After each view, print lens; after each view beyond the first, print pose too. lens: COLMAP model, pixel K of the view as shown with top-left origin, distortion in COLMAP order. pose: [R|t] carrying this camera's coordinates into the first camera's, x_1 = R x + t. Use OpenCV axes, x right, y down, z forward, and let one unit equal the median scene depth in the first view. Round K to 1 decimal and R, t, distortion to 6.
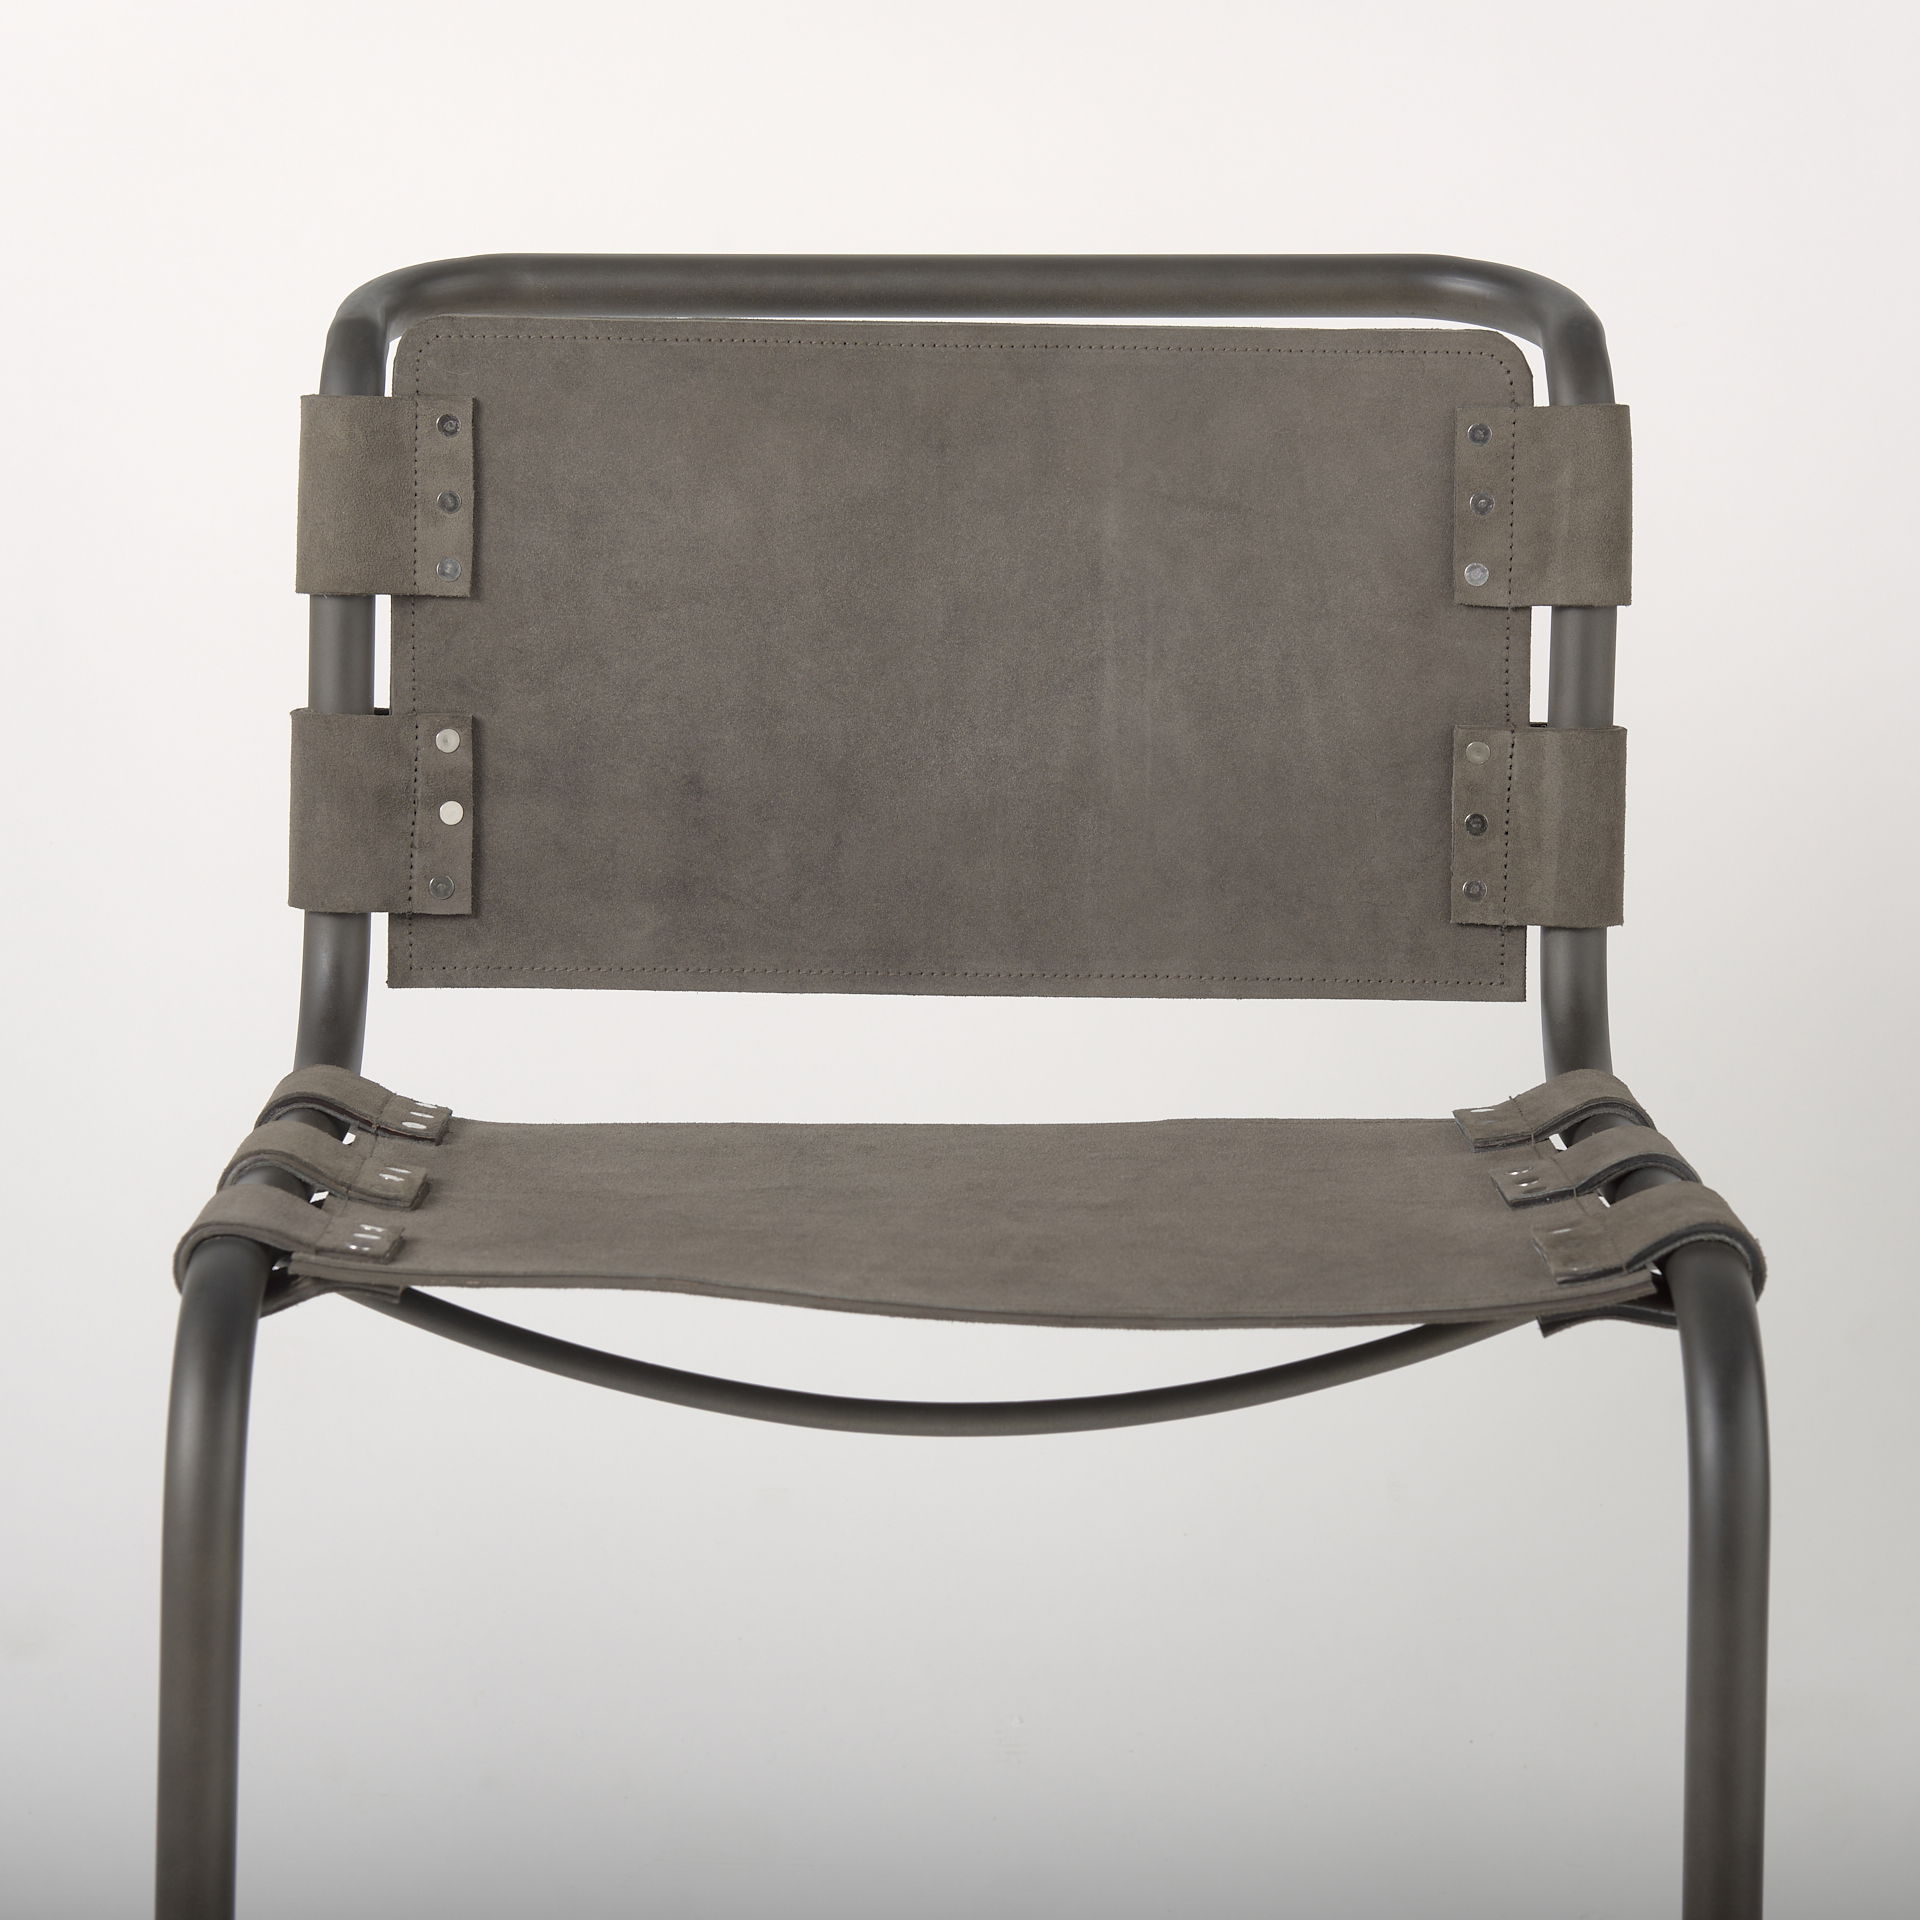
lens RADIAL K [[6281.8, 0, 946.8], [0, 6281.8, 977.2], [0, 0, 1]] dist [0.227250, 0.000000]
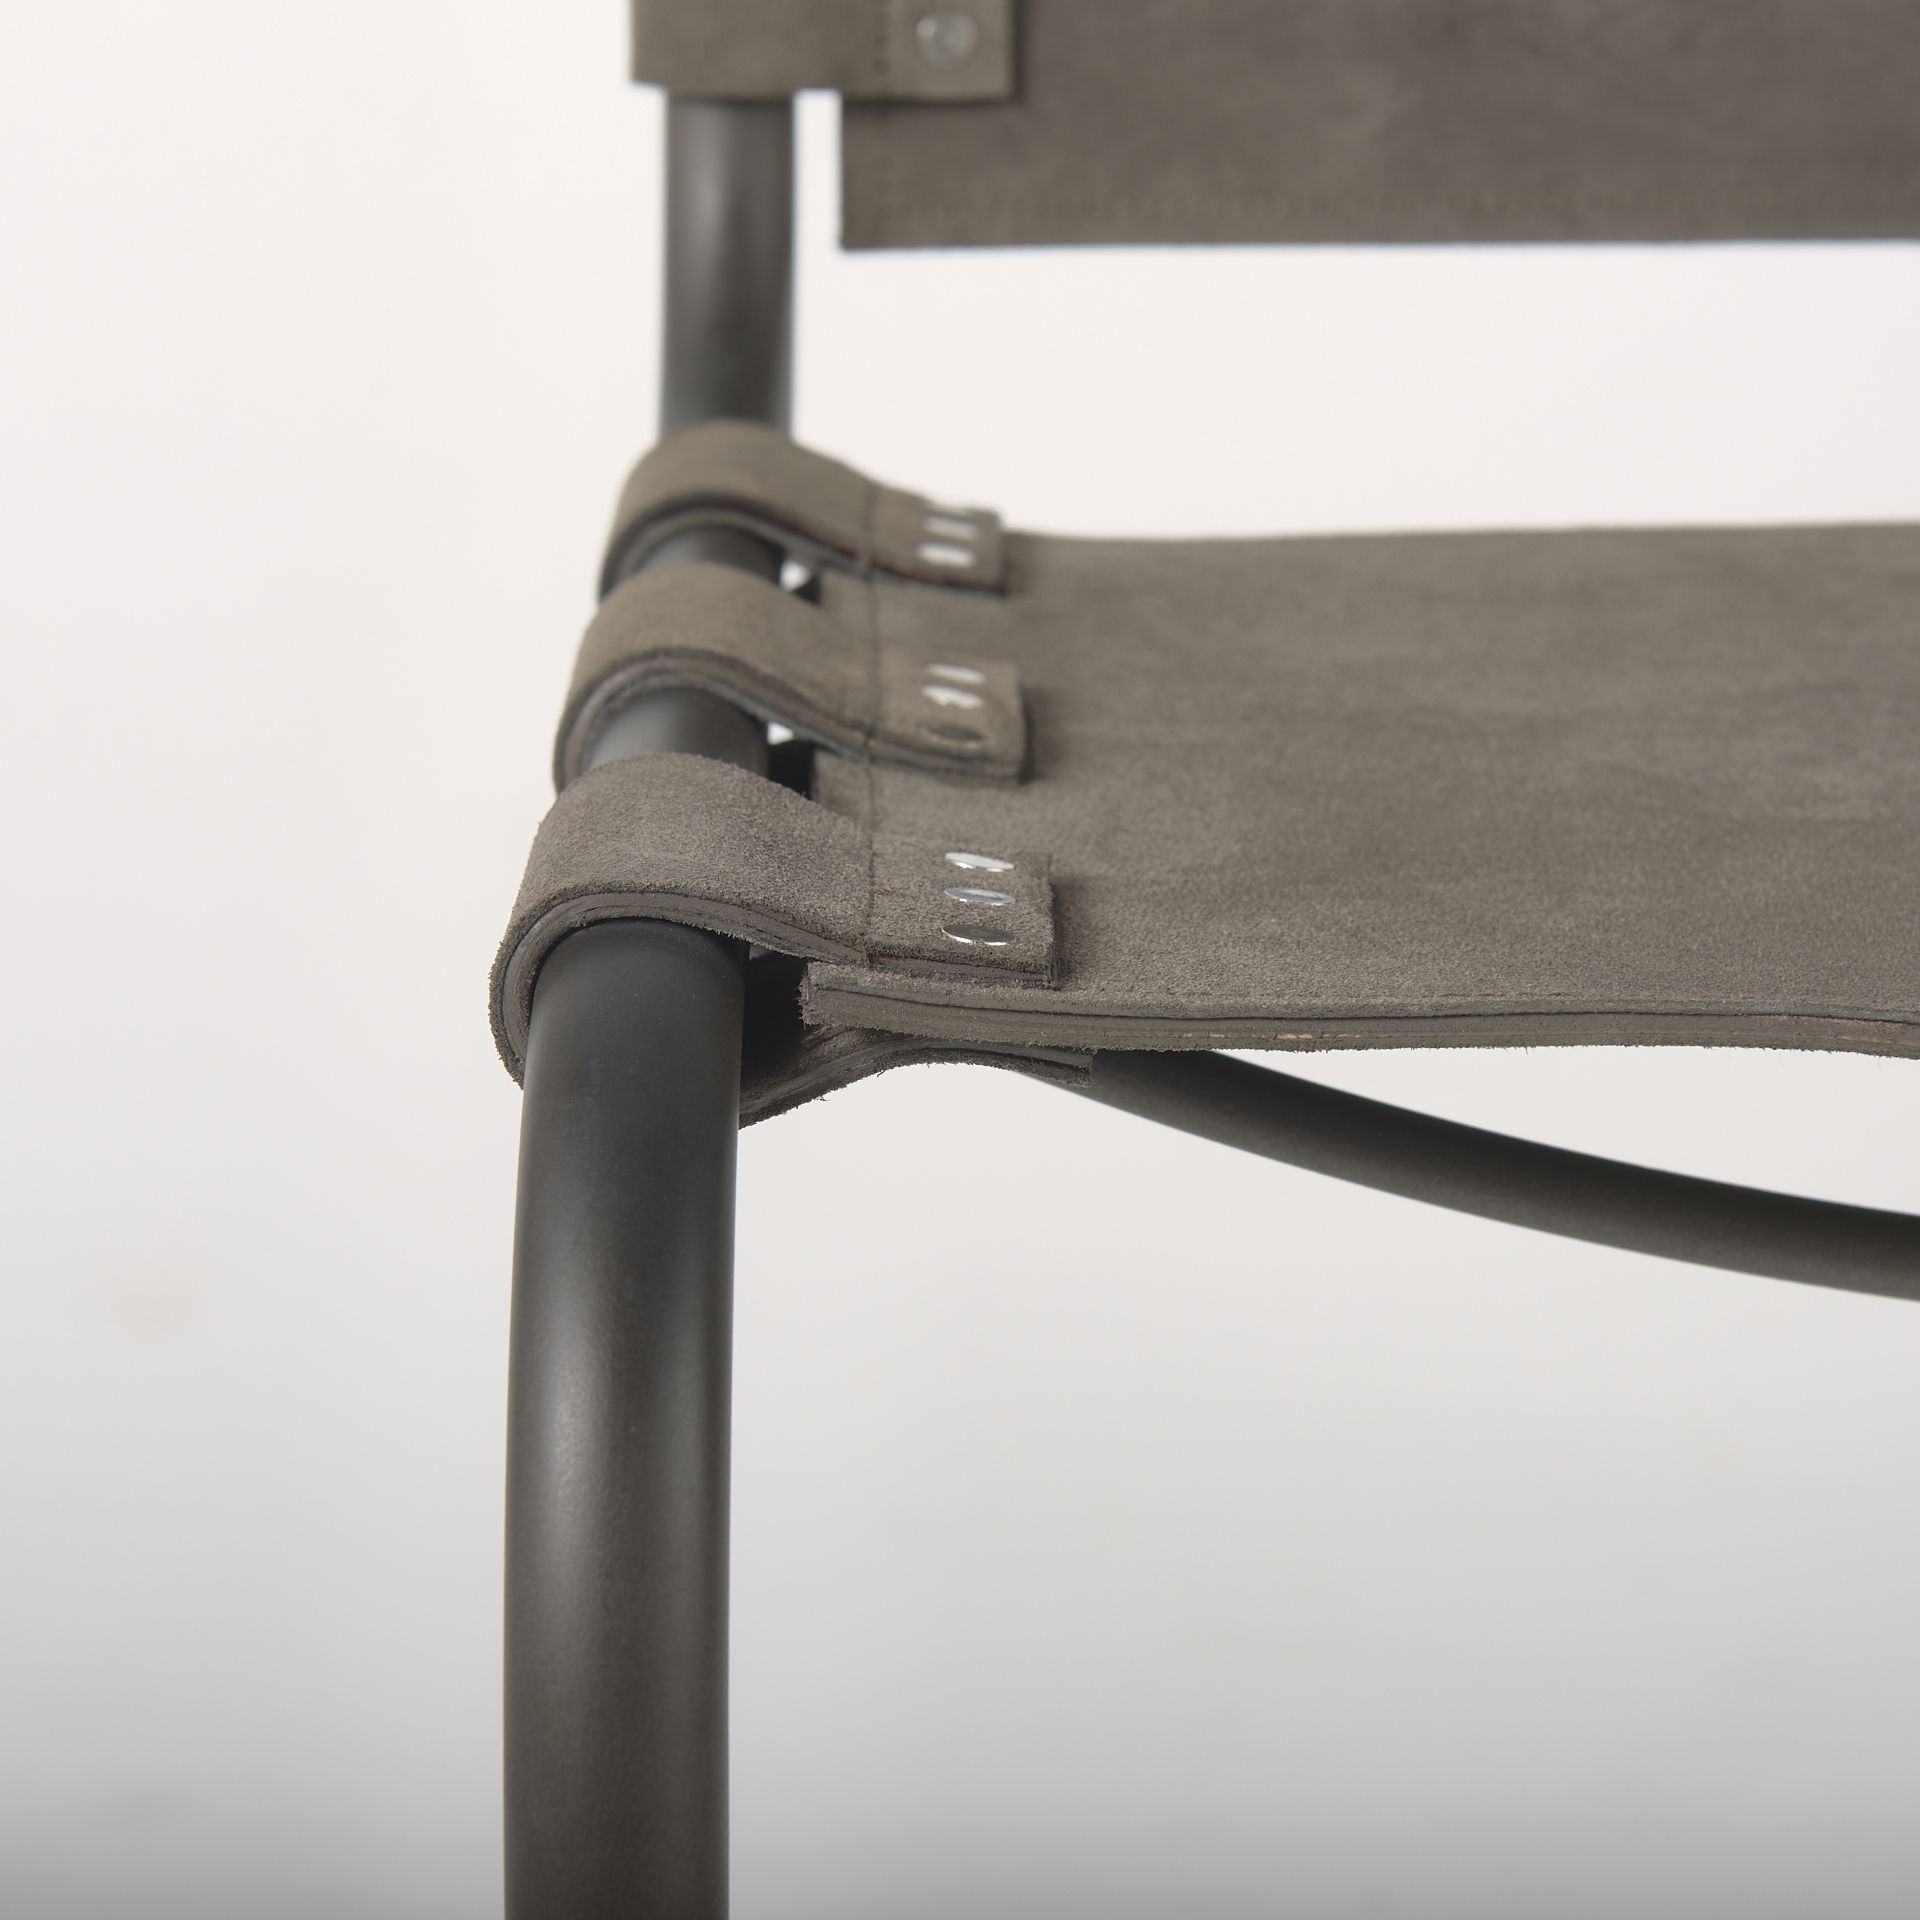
lens RADIAL K [[5872.9, 0, 962.8], [0, 5872.9, 963.8], [0, 0, 1]] dist [-0.025647, 0.000000]
pose [[0.999694, -0.023399, -0.008071, -0.077655], [0.024206, 0.992322, 0.121289, 0.001293], [0.005171, -0.121447, 0.992584, 0.551817]]
